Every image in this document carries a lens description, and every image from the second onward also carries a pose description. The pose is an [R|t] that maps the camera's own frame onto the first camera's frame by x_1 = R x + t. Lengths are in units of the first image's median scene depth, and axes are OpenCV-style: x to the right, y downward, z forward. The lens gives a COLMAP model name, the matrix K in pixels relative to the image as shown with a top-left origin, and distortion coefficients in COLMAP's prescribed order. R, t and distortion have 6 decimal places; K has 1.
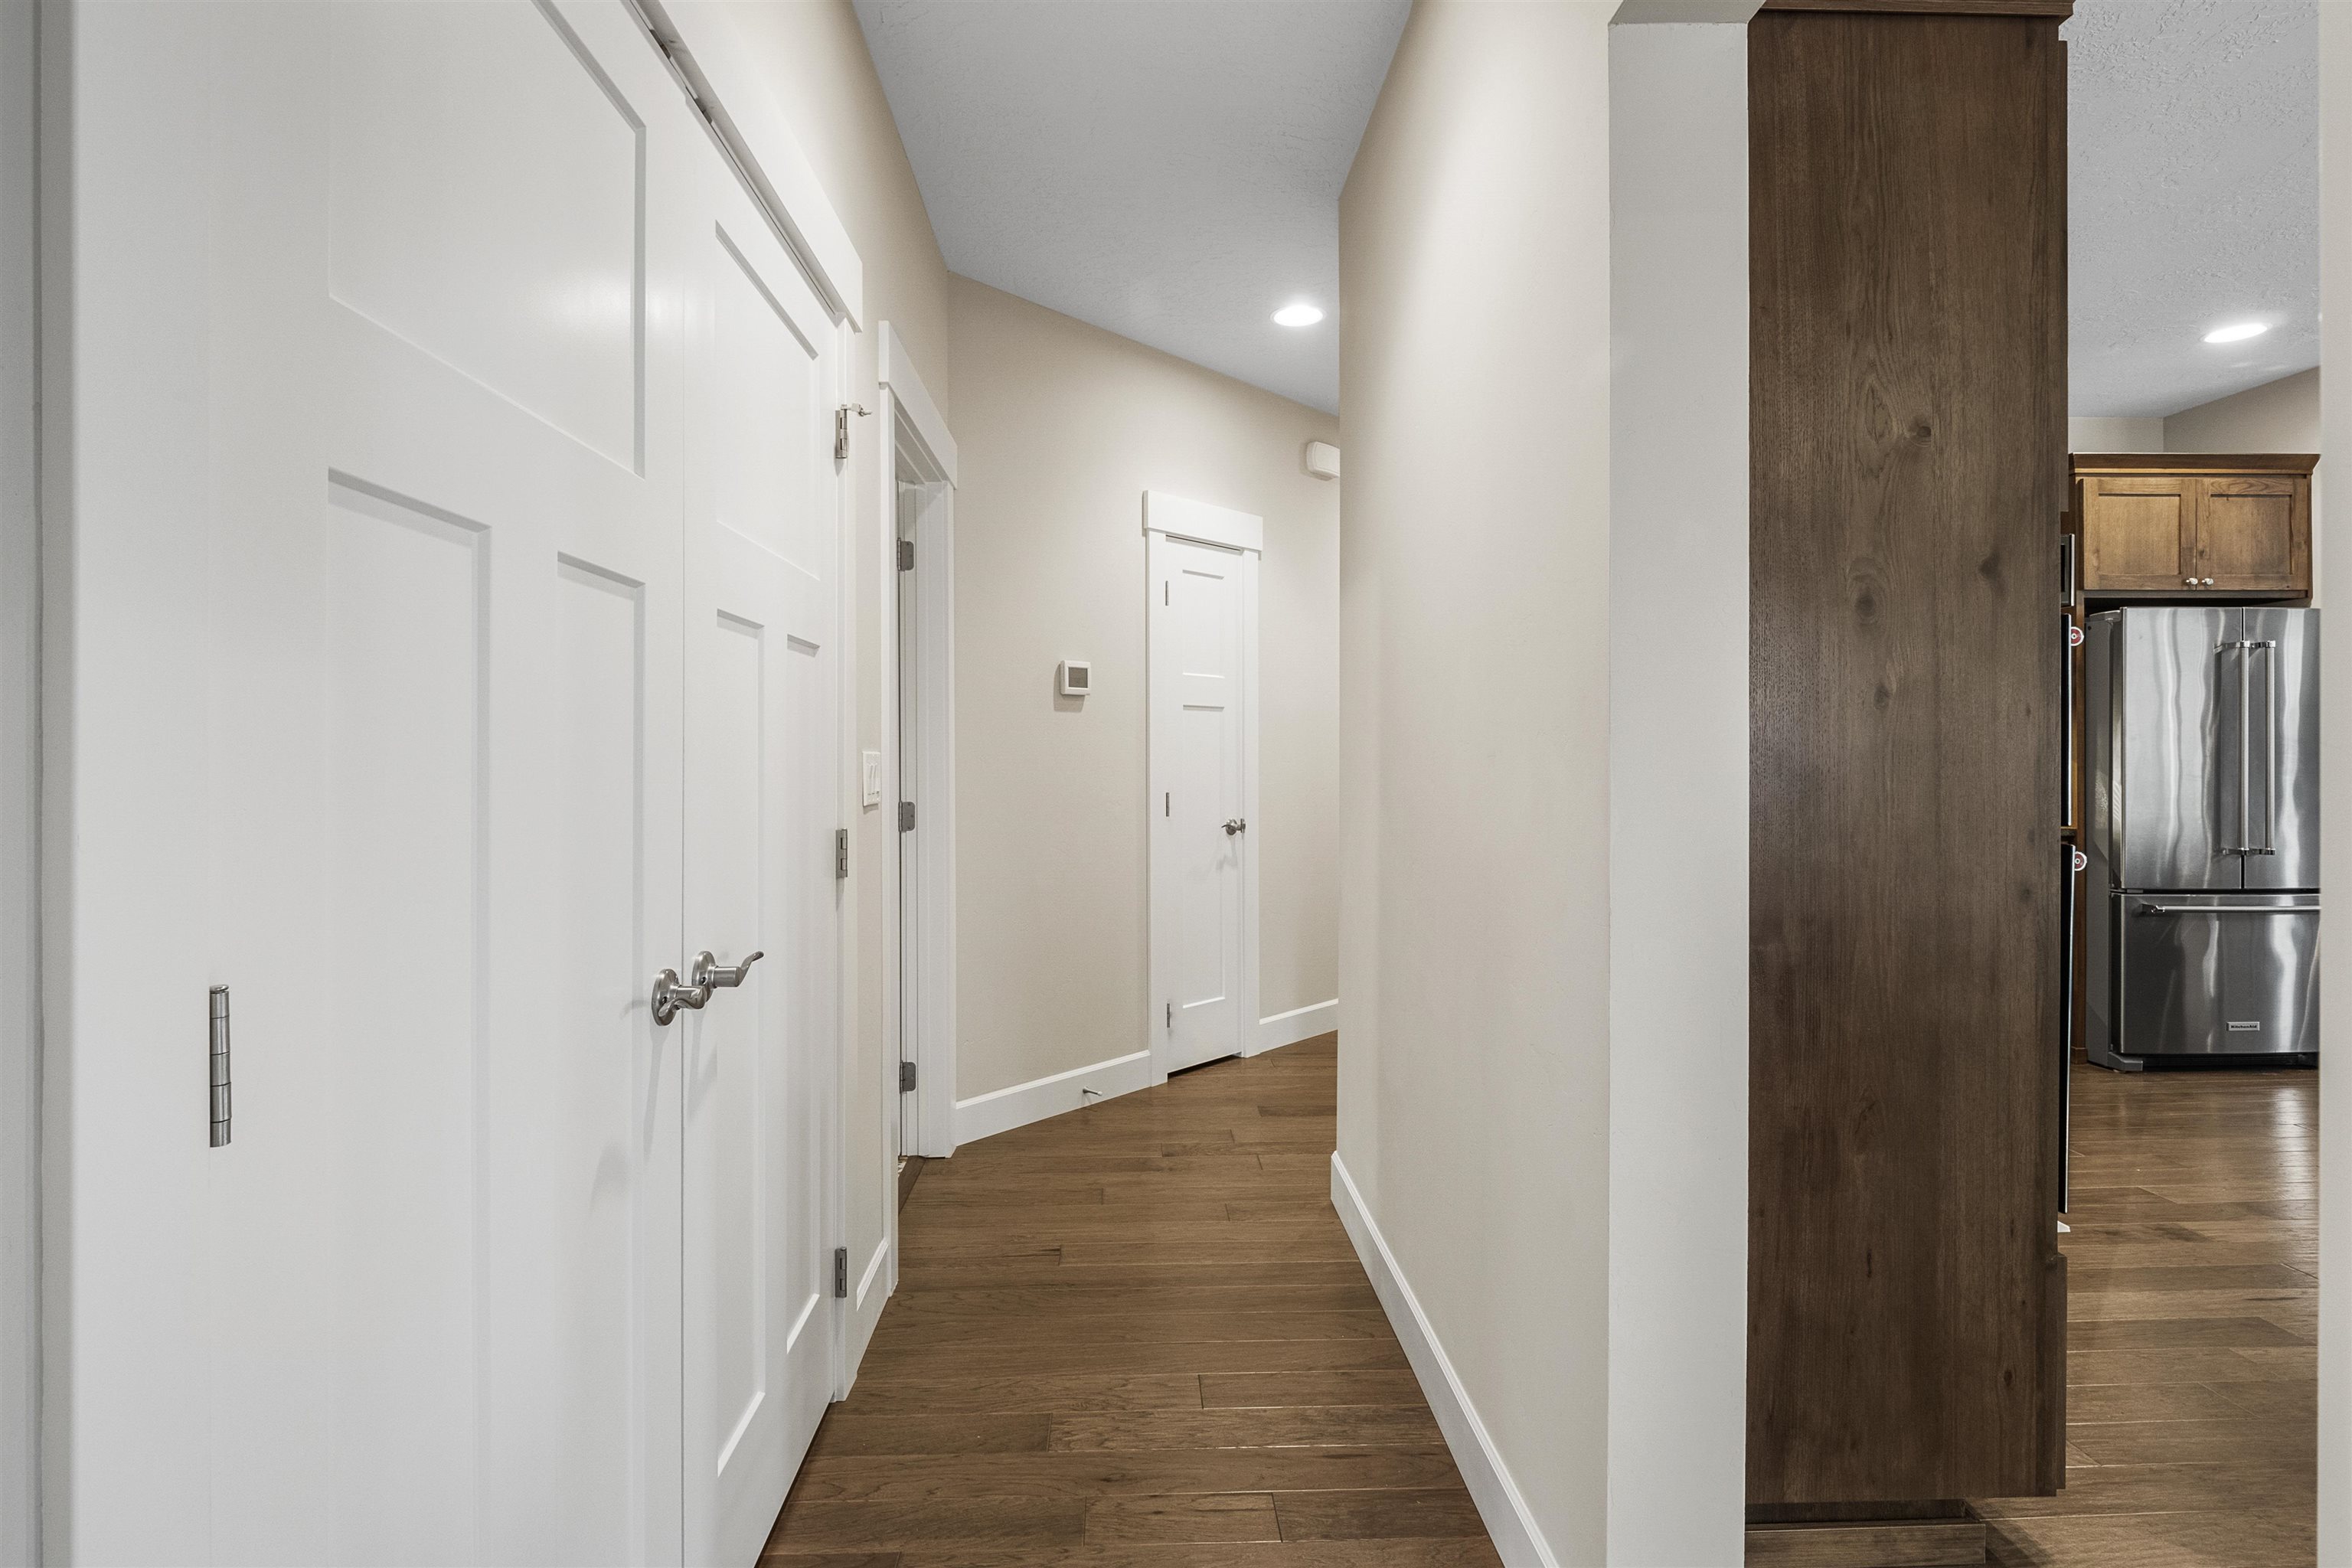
lens RADIAL K [[1165.3, 0, 1171.6], [0, 1165.3, 769.2], [0, 0, 1]] dist [0.004257, 0.000095]
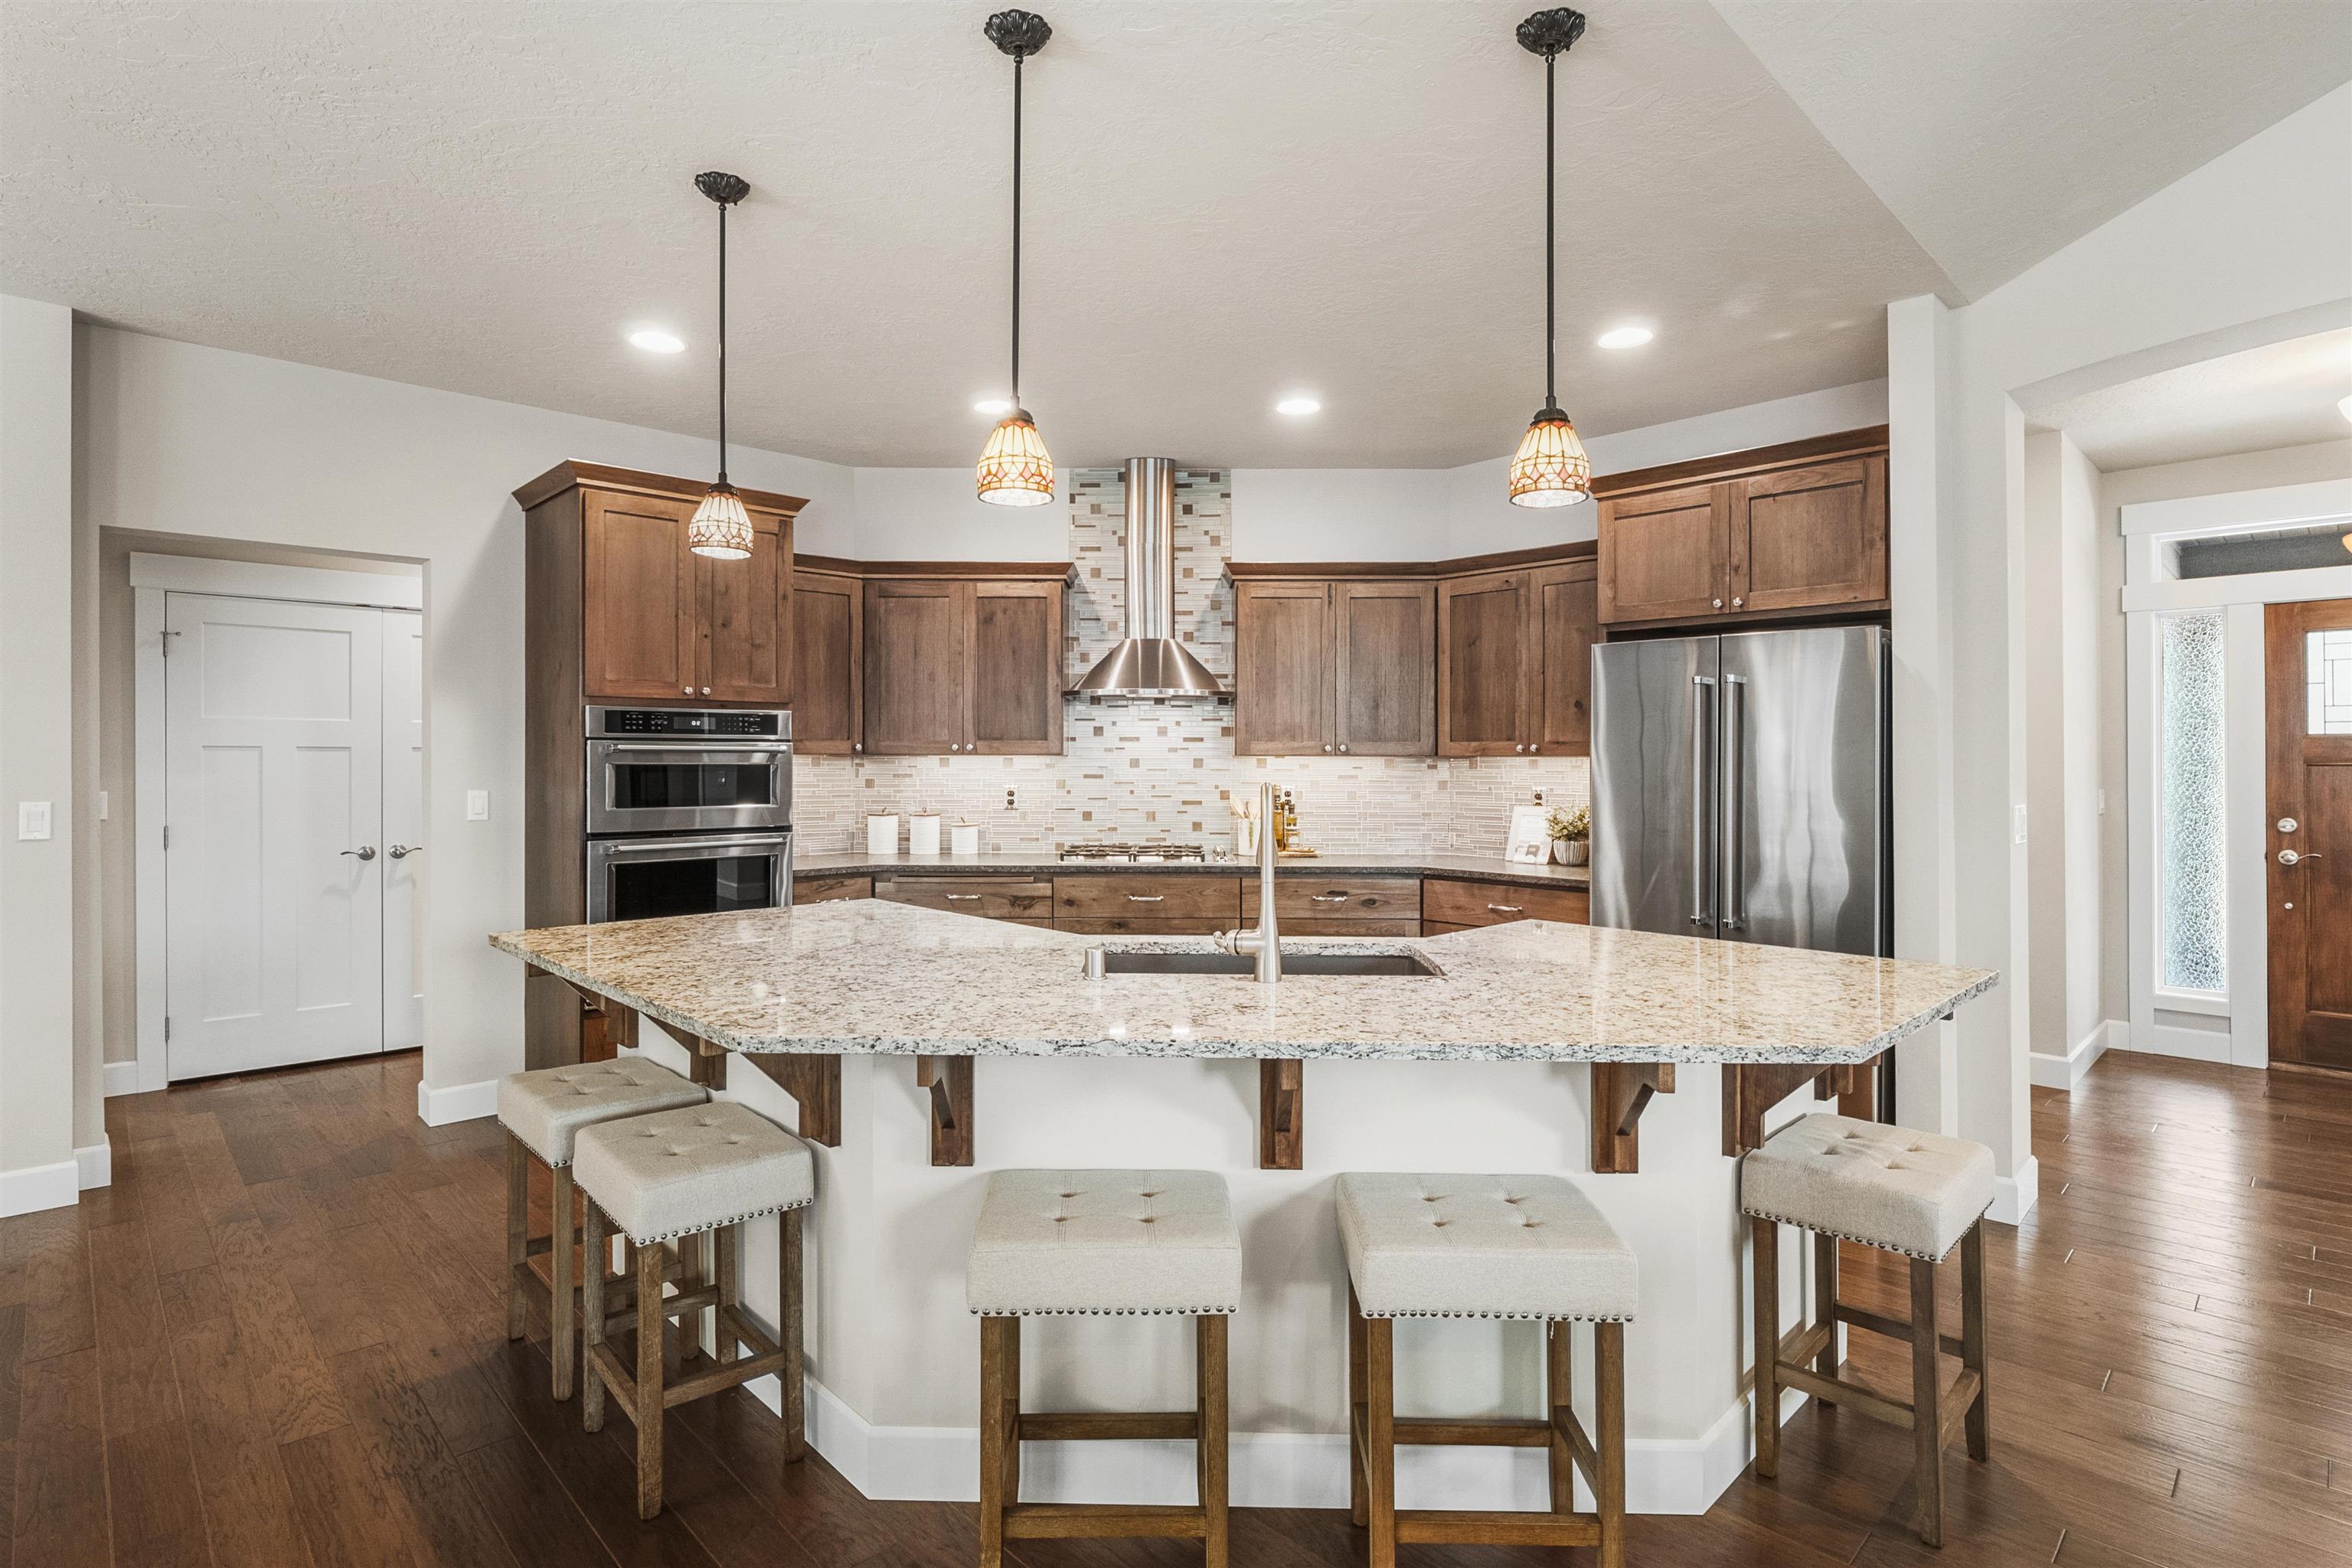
lens RADIAL K [[1165.3, 0, 1175.5], [0, 1165.3, 768.7], [0, 0, 1]] dist [0.004257, 0.000095]
pose [[0.665652, 0.009128, -0.746207, 1.241423], [-0.011525, 0.999932, 0.001951, -0.035712], [0.746174, 0.007301, 0.665711, 0.129079]]
